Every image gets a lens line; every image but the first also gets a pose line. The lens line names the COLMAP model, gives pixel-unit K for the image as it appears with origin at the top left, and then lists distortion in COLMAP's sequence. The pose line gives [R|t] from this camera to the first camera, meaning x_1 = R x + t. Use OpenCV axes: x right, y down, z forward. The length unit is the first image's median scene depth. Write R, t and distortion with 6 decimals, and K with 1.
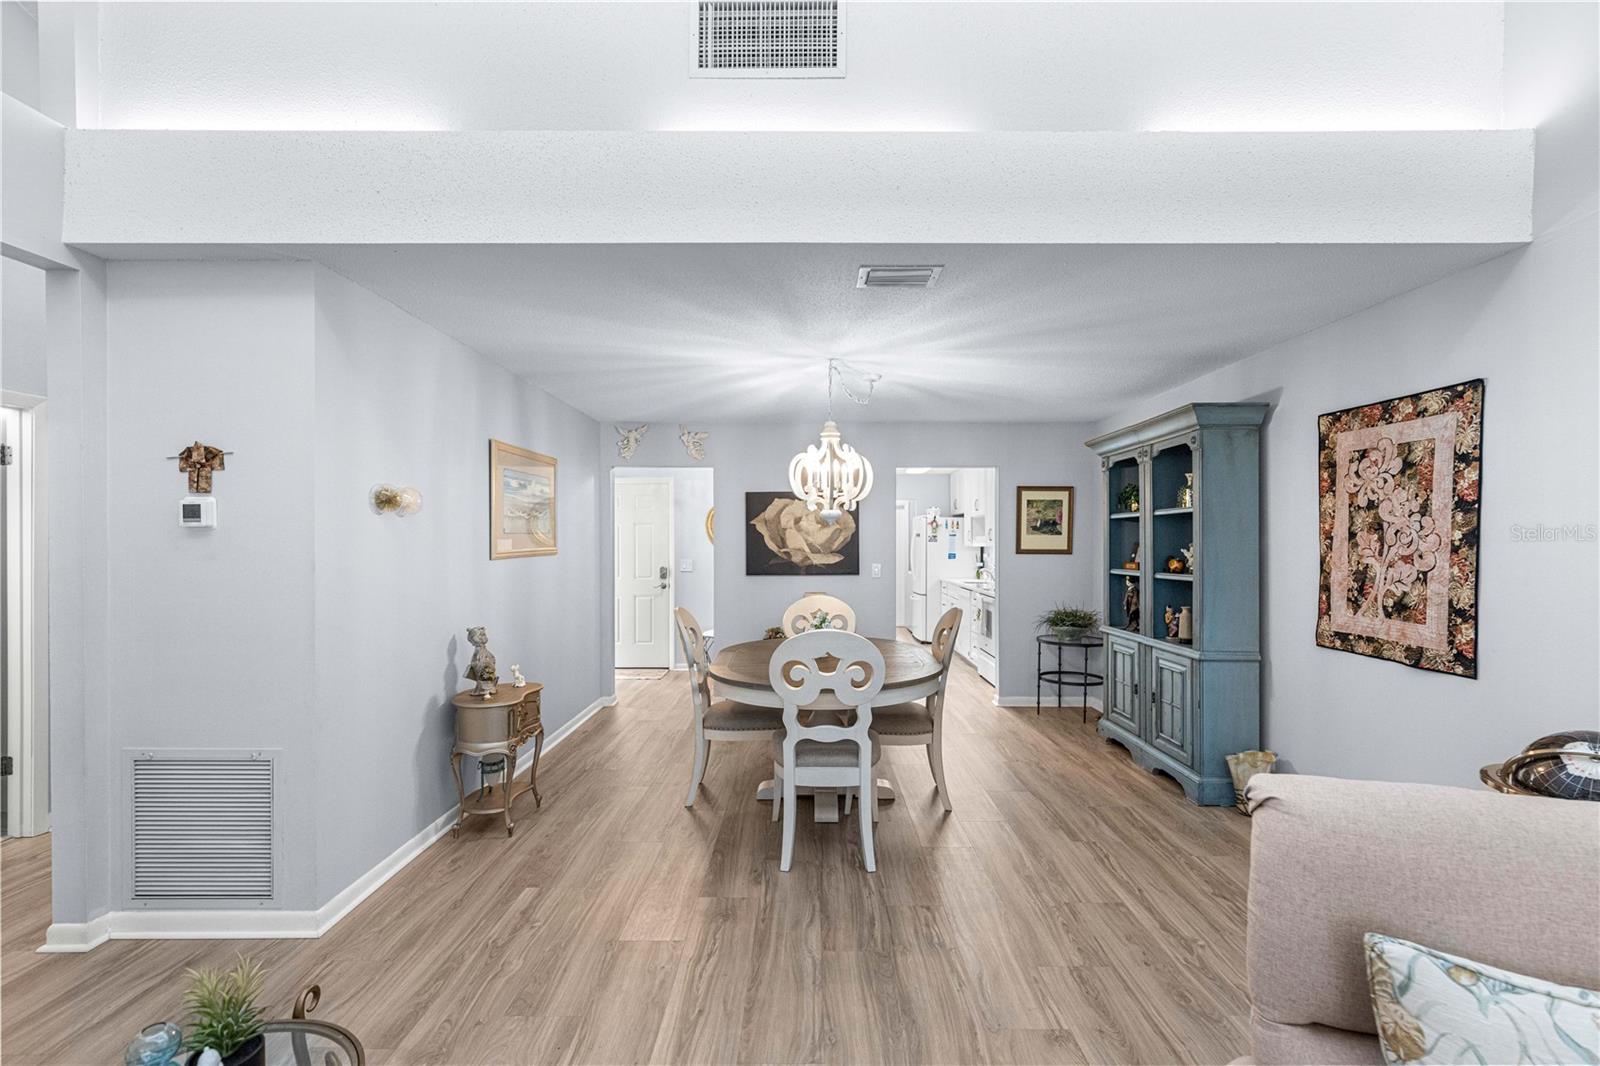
lens RADIAL K [[719.8, 0, 802.7], [0, 719.8, 543.7], [0, 0, 1]] dist [0.010074, -0.001331]
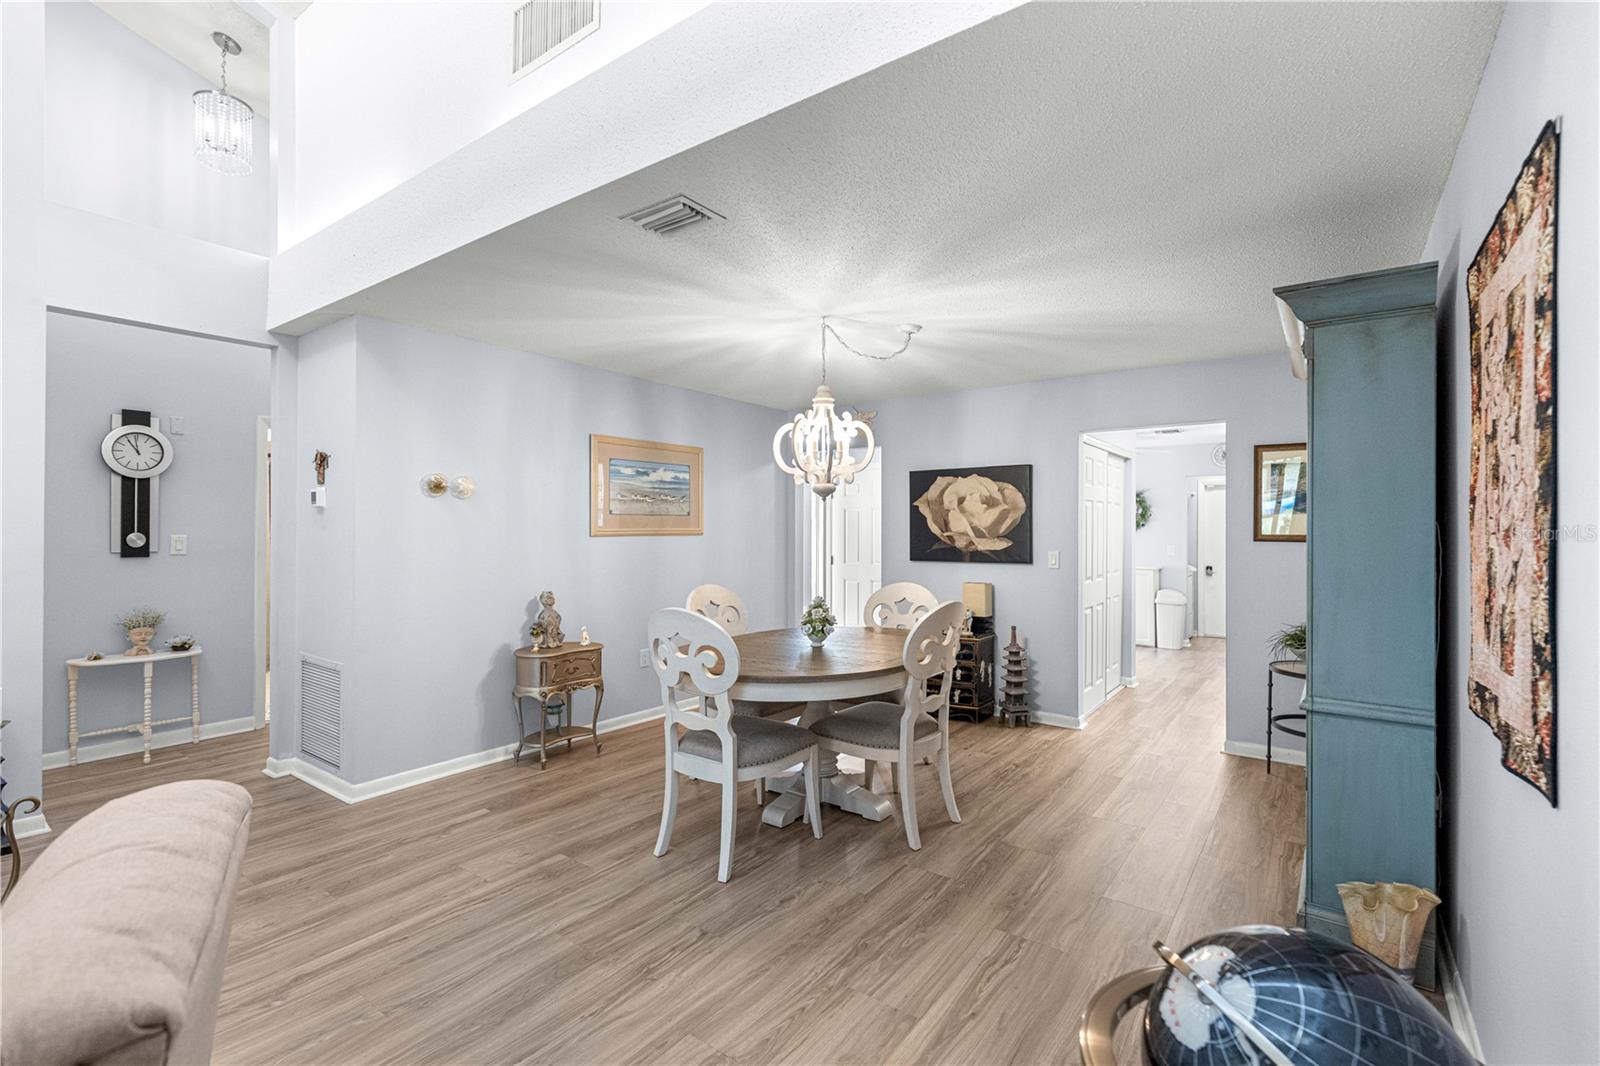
lens RADIAL K [[719.8, 0, 801.0], [0, 719.8, 530.9], [0, 0, 1]] dist [0.010074, -0.001331]
pose [[0.811024, 0.002791, -0.585007, 0.675795], [-0.006965, 0.999964, -0.004885, 0.020881], [0.584972, 0.008036, 0.811014, 0.313255]]
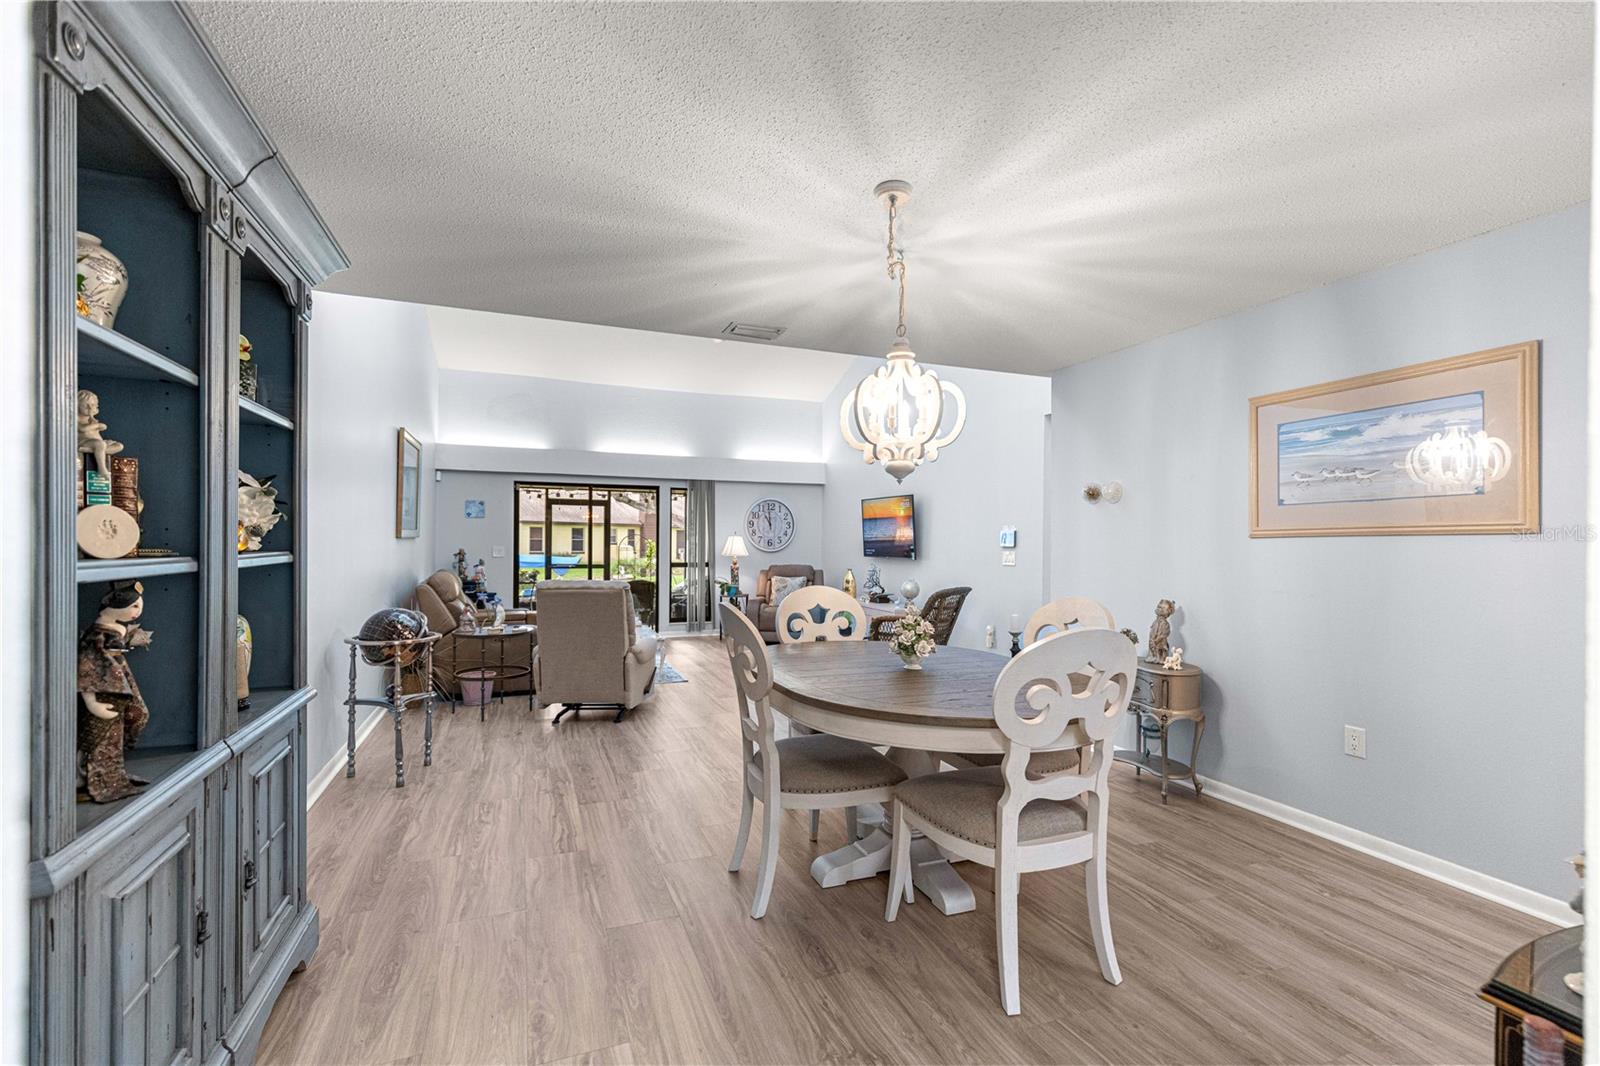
lens RADIAL K [[719.8, 0, 809.8], [0, 719.8, 538.1], [0, 0, 1]] dist [0.010074, -0.001331]
pose [[-0.925135, -0.010664, -0.379489, 0.488106], [-0.009350, 0.999942, -0.005305, 0.040618], [0.379523, -0.001360, -0.925181, 2.025537]]
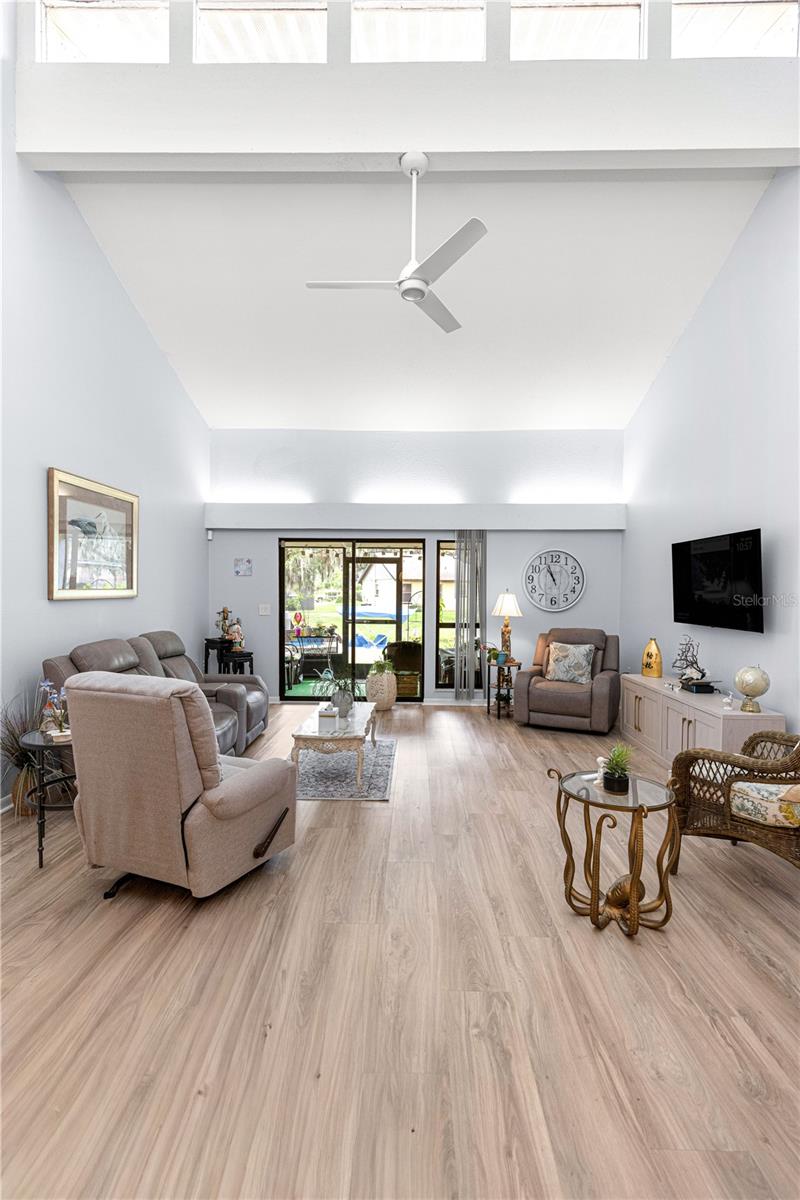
lens RADIAL K [[539.9, 0, 402.4], [0, 539.9, 610.2], [0, 0, 1]] dist [0.010074, -0.001331]
pose [[-0.999699, -0.010071, 0.022361, -0.020738], [-0.009303, 0.999372, 0.034198, 0.016515], [-0.022691, 0.033980, -0.999165, 1.087160]]
